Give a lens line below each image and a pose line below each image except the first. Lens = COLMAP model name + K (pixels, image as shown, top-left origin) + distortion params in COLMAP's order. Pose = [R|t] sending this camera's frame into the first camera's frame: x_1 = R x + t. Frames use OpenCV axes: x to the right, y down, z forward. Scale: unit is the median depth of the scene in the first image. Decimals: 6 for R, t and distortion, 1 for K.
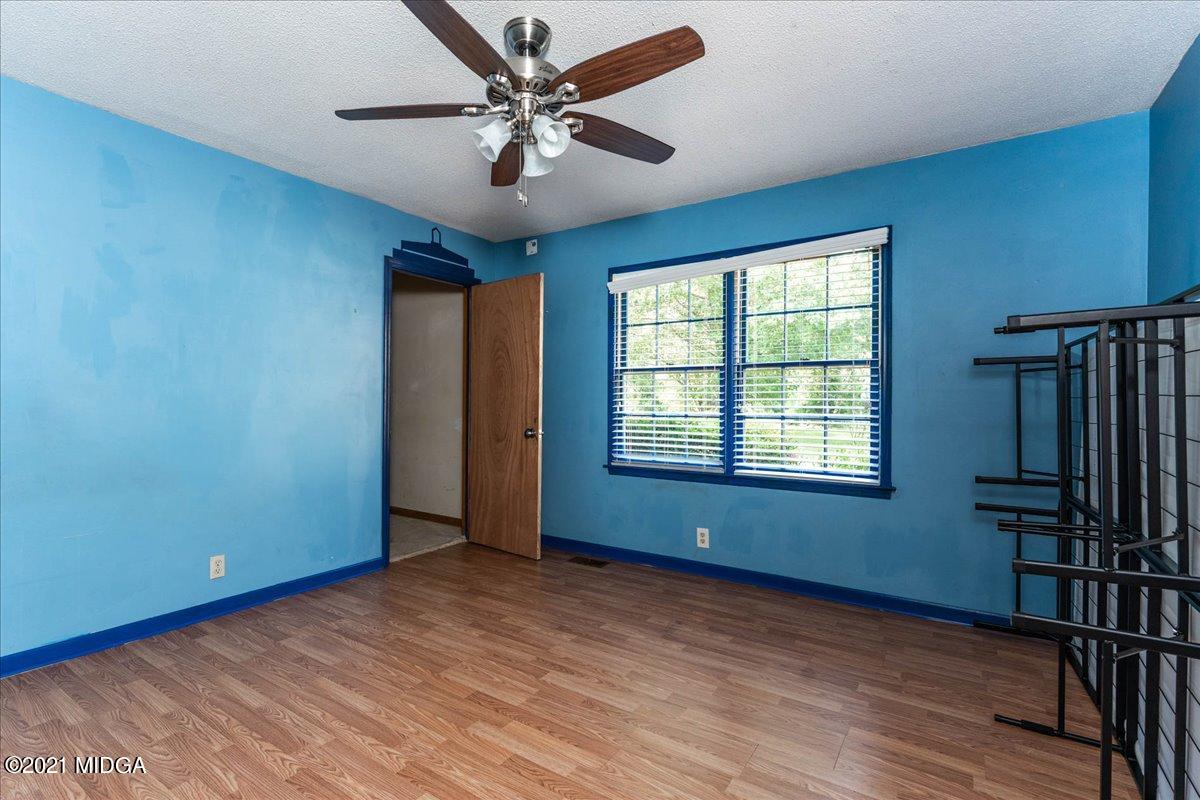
lens RADIAL K [[549.9, 0, 588.9], [0, 549.9, 399.3], [0, 0, 1]] dist [-0.002455, 0.000190]
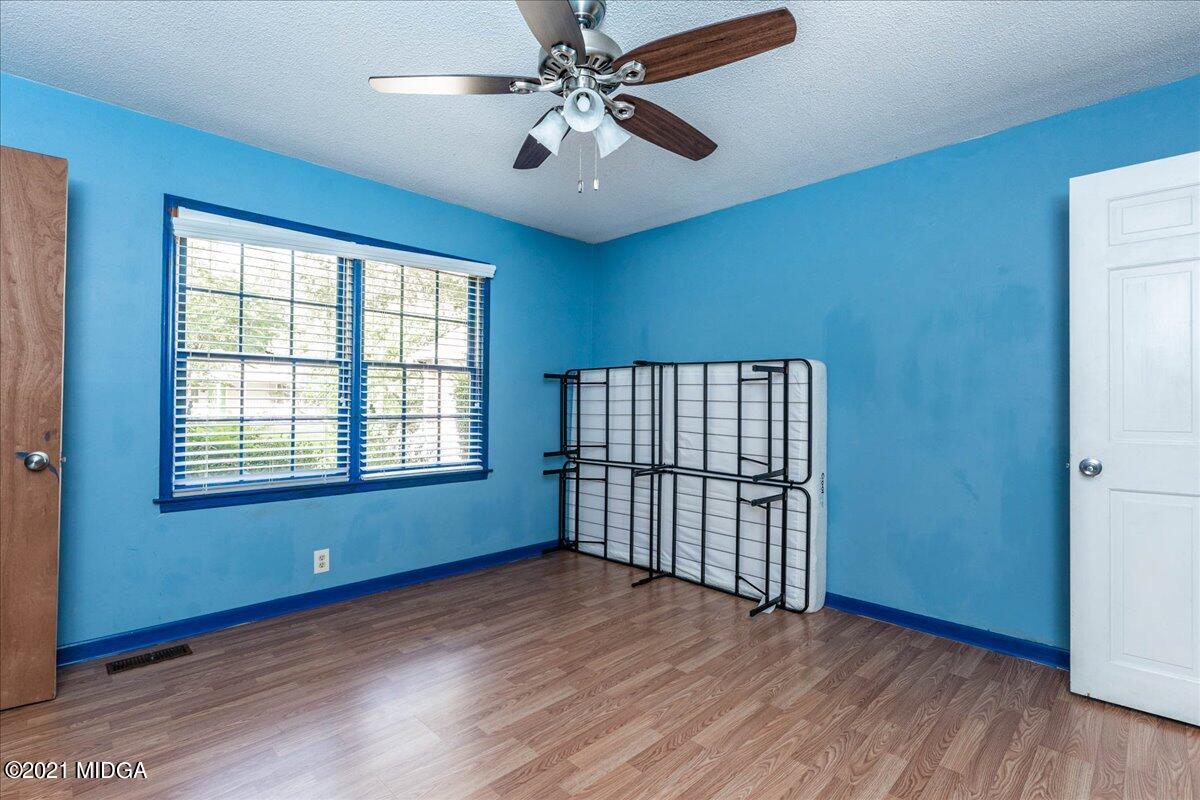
lens RADIAL K [[549.9, 0, 588.9], [0, 549.9, 399.3], [0, 0, 1]] dist [-0.002455, 0.000190]
pose [[0.219582, 0.007468, 0.975566, -0.554782], [-0.009885, 0.999936, -0.005429, 0.001799], [-0.975544, -0.008451, 0.219641, 0.427061]]
